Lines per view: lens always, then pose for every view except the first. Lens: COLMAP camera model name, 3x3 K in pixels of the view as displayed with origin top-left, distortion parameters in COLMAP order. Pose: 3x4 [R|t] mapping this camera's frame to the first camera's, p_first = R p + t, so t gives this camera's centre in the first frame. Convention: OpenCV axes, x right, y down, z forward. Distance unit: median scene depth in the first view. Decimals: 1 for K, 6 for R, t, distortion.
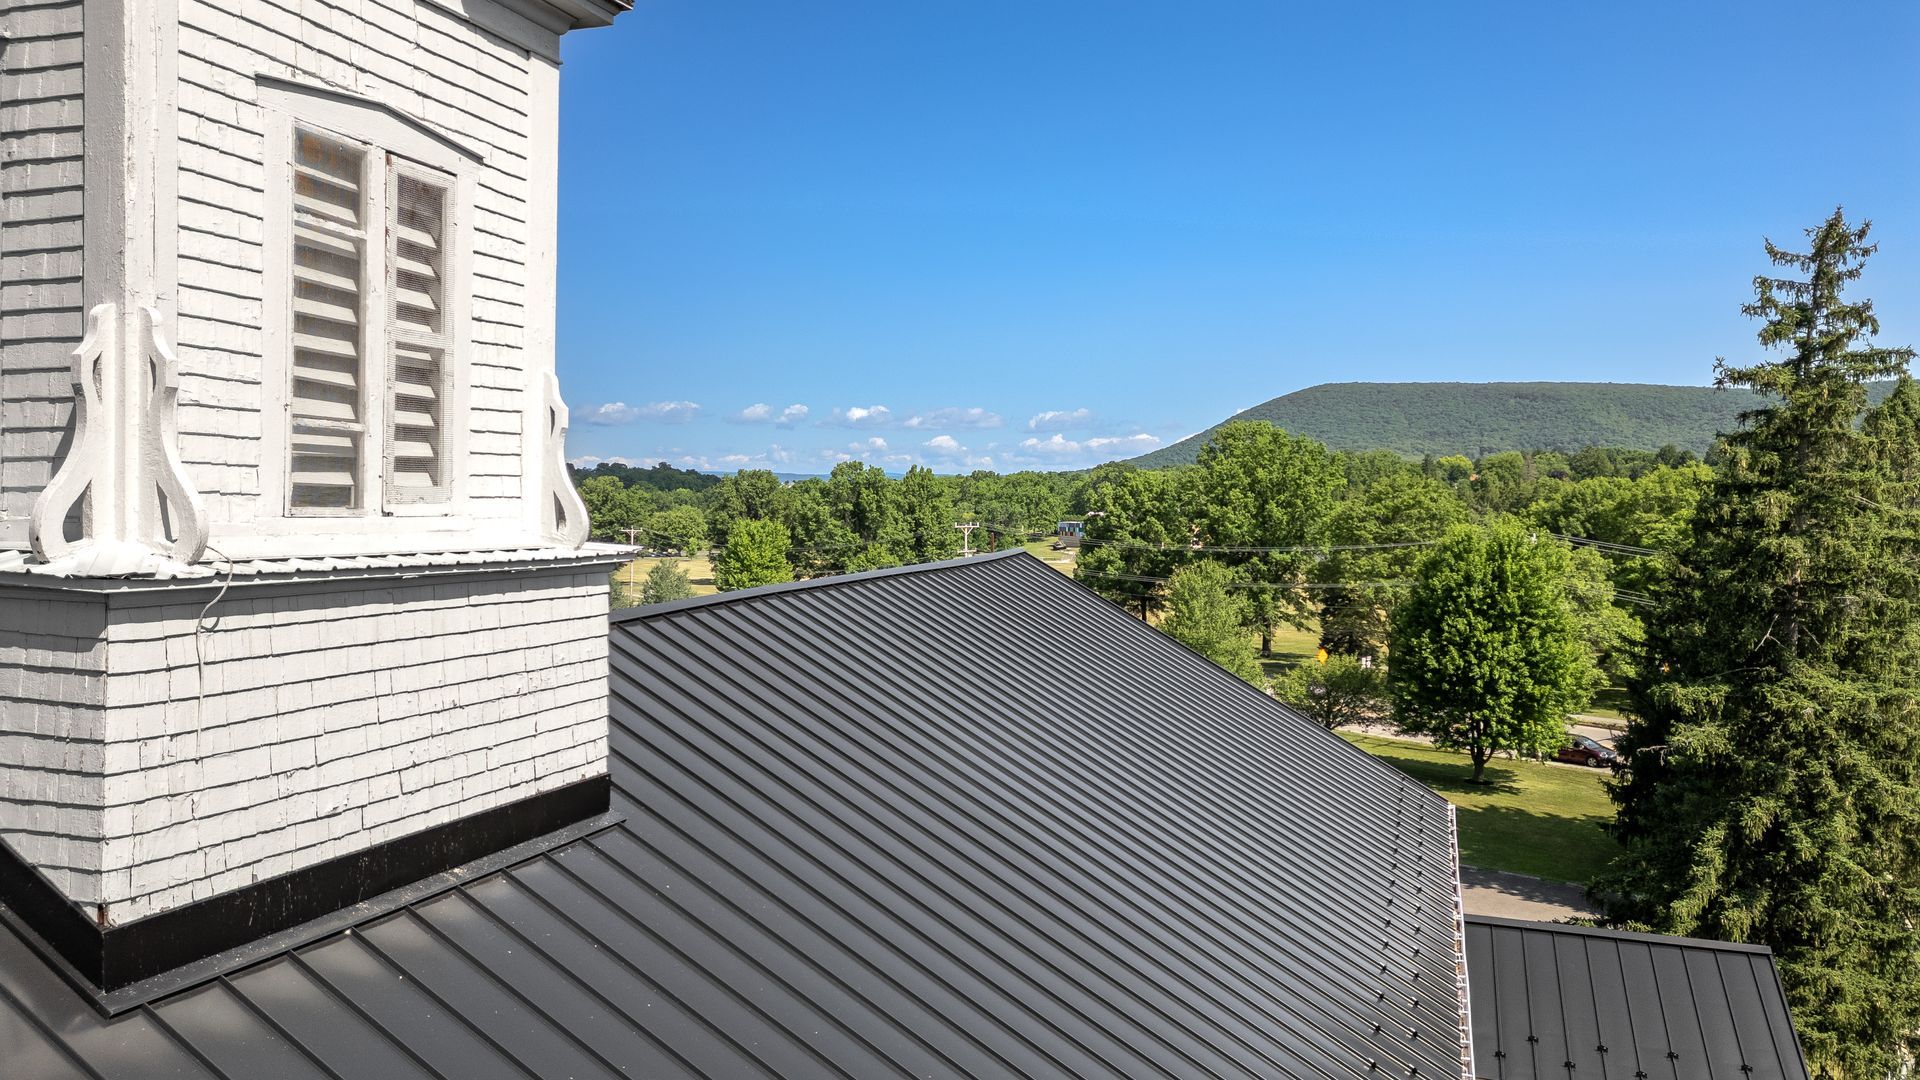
lens RADIAL K [[1372.1, 0, 971.6], [0, 1372.1, 544.8], [0, 0, 1]] dist [0.123623, -0.133656]
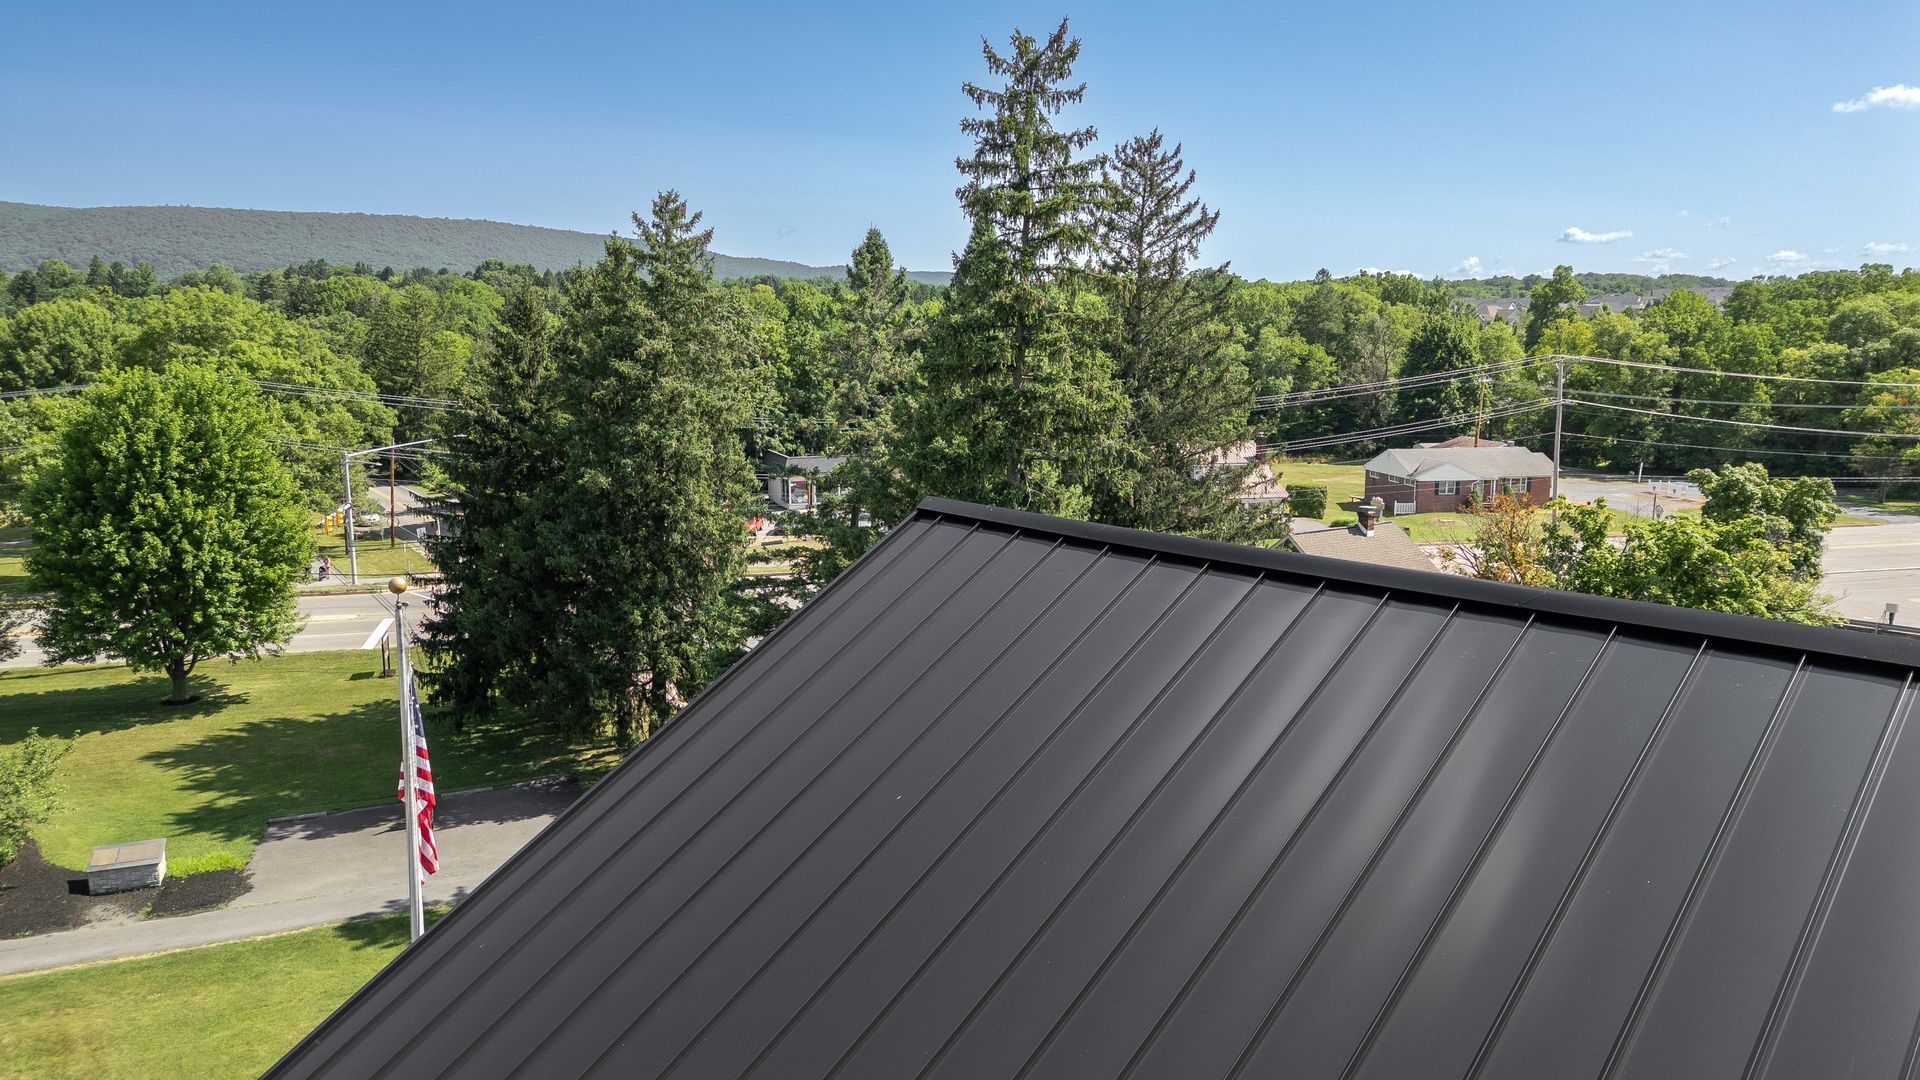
lens RADIAL K [[1380.4, 0, 948.7], [0, 1380.4, 524.3], [0, 0, 1]] dist [0.103519, -0.105330]
pose [[0.475907, -0.134521, 0.869147, -0.059897], [0.038884, 0.990485, 0.132010, -0.008192], [-0.878636, -0.029029, 0.476609, 0.146278]]
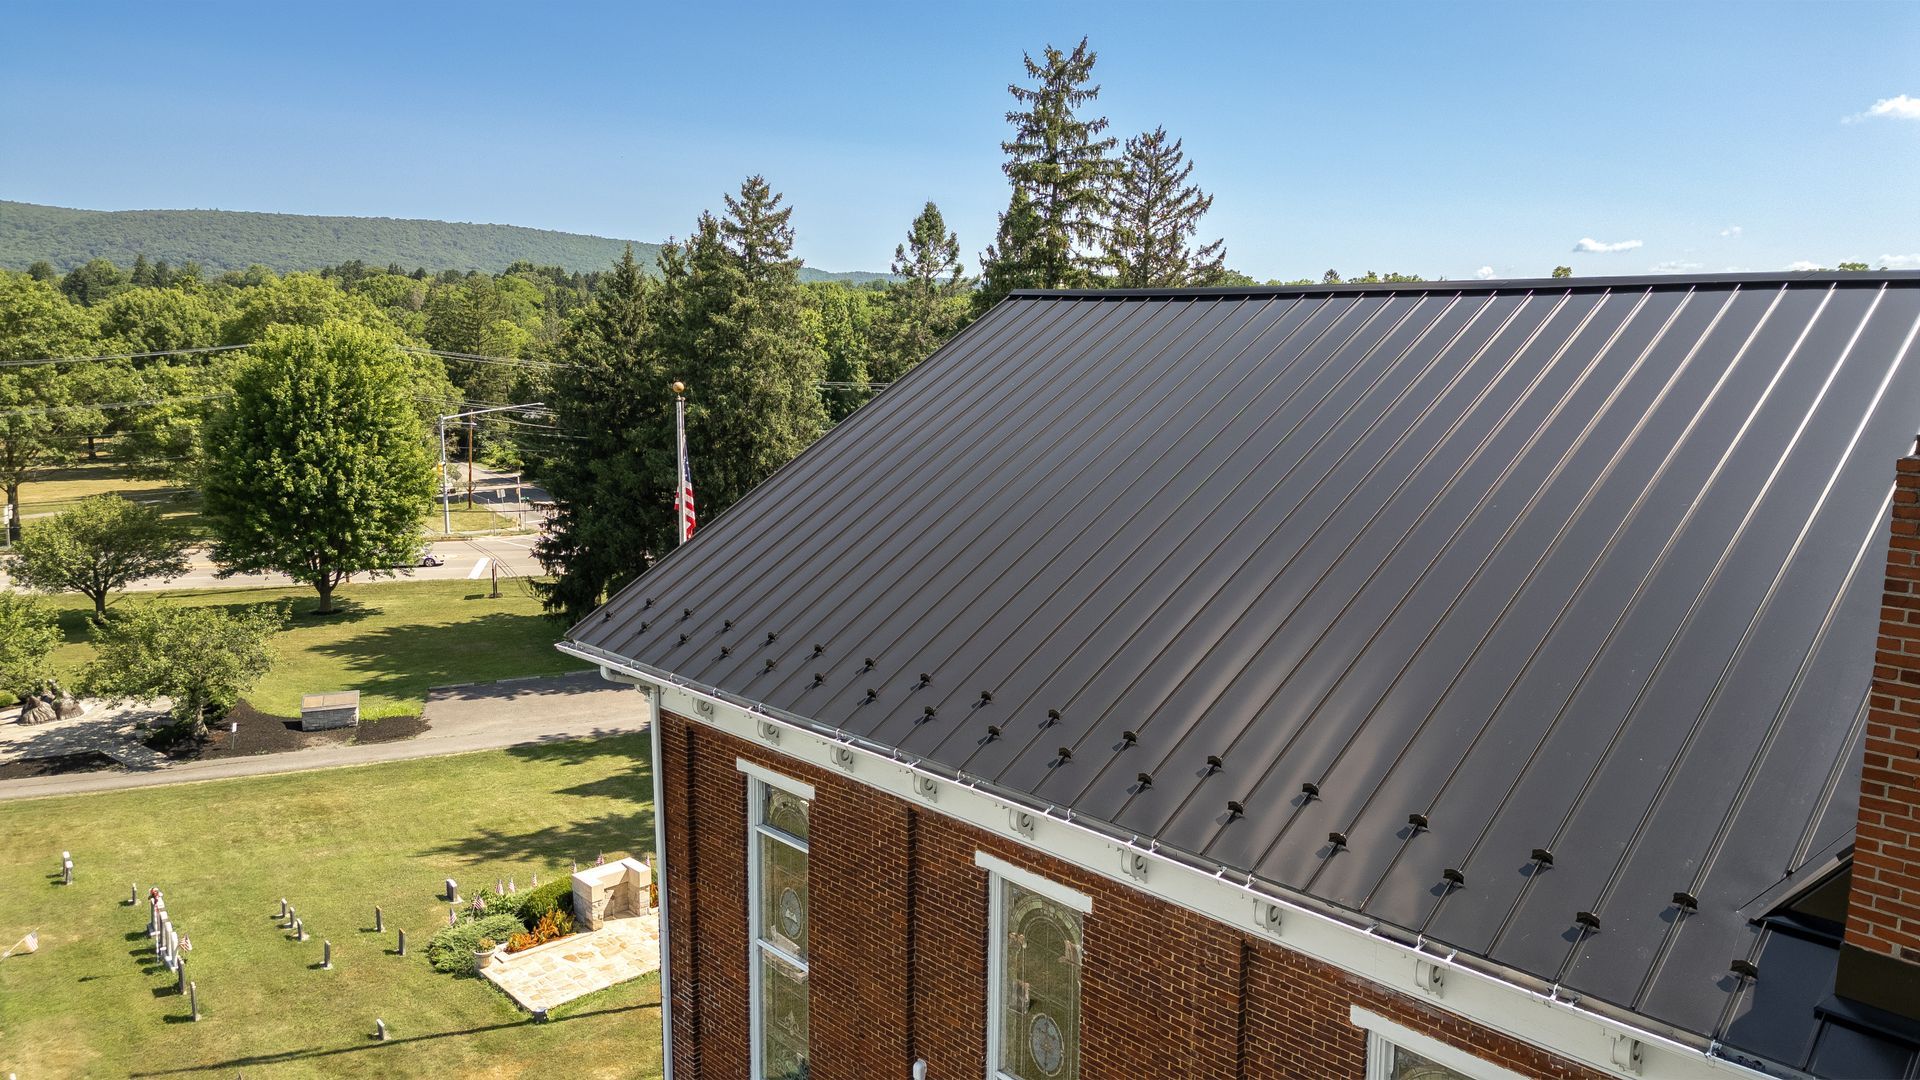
lens RADIAL K [[1380.4, 0, 948.7], [0, 1380.4, 524.3], [0, 0, 1]] dist [0.103519, -0.105330]
pose [[0.486191, -0.126875, 0.864593, -0.130944], [0.033628, 0.991387, 0.126572, 0.006346], [-0.873205, -0.032464, 0.486270, 0.115875]]
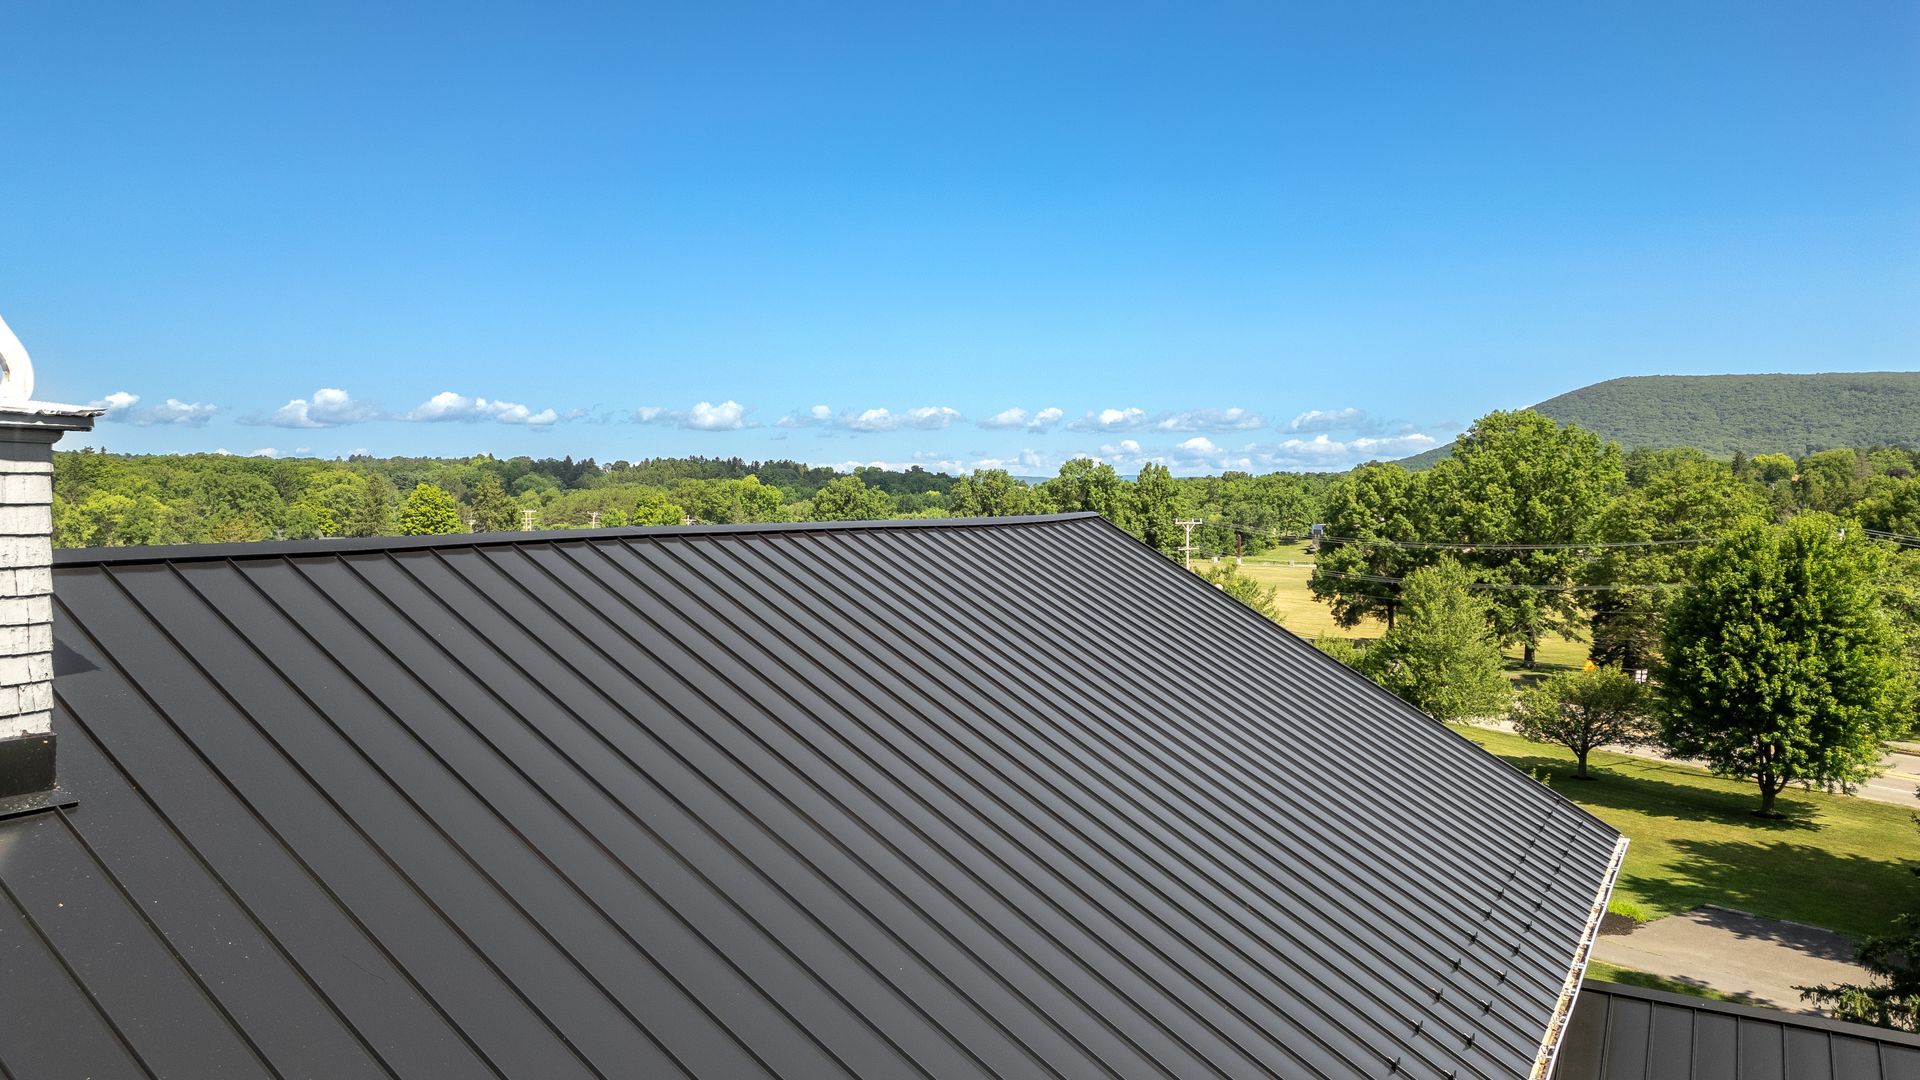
lens RADIAL K [[1382.5, 0, 949.1], [0, 1382.5, 533.5], [0, 0, 1]] dist [0.032465, -0.003620]
pose [[0.980000, 0.004374, -0.198947, 0.021717], [-0.006620, 0.999922, -0.010624, 0.004686], [0.198885, 0.011729, 0.979953, 0.027084]]
